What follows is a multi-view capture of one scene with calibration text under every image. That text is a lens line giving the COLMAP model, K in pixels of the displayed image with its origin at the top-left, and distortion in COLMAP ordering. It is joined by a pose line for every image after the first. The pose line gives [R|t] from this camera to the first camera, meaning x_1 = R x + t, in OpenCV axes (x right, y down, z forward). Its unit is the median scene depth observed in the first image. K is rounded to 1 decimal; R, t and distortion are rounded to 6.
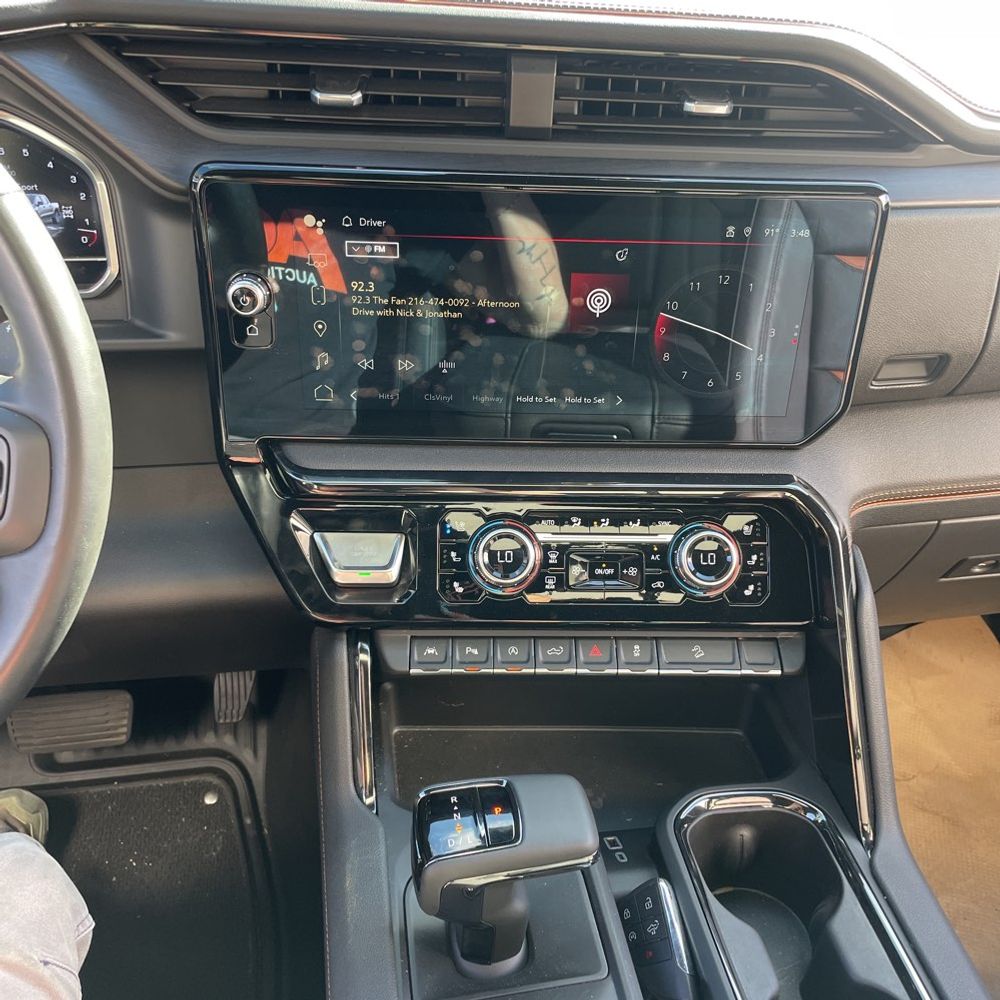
lens RADIAL K [[1006.3, 0, 500.0], [0, 1006.3, 500.0], [0, 0, 1]] dist [0.001539, -0.157718]
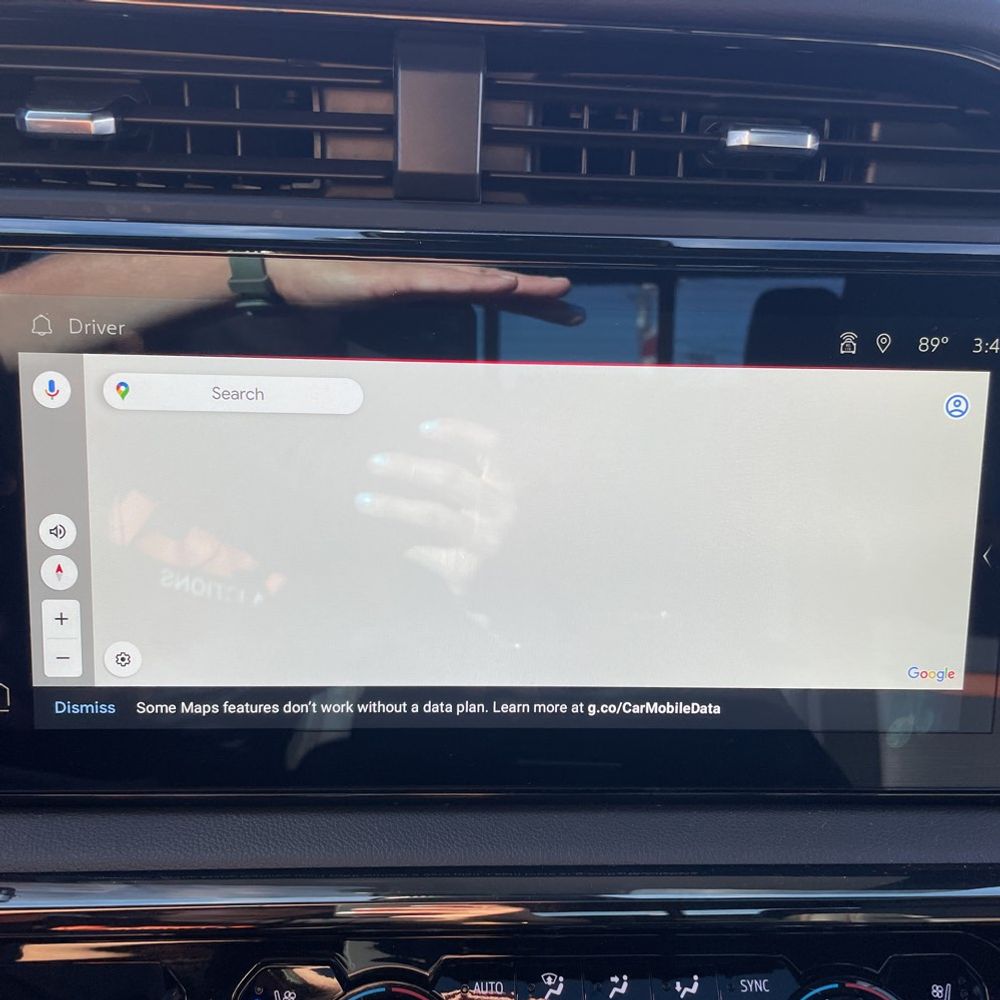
lens RADIAL K [[1011.7, 0, 500.0], [0, 1011.7, 500.0], [0, 0, 1]] dist [-0.090460, 0.007953]
pose [[0.999825, -0.018110, -0.004765, 0.060262], [0.015733, 0.950372, -0.310717, -0.047084], [0.010155, 0.310587, 0.950491, 0.541836]]
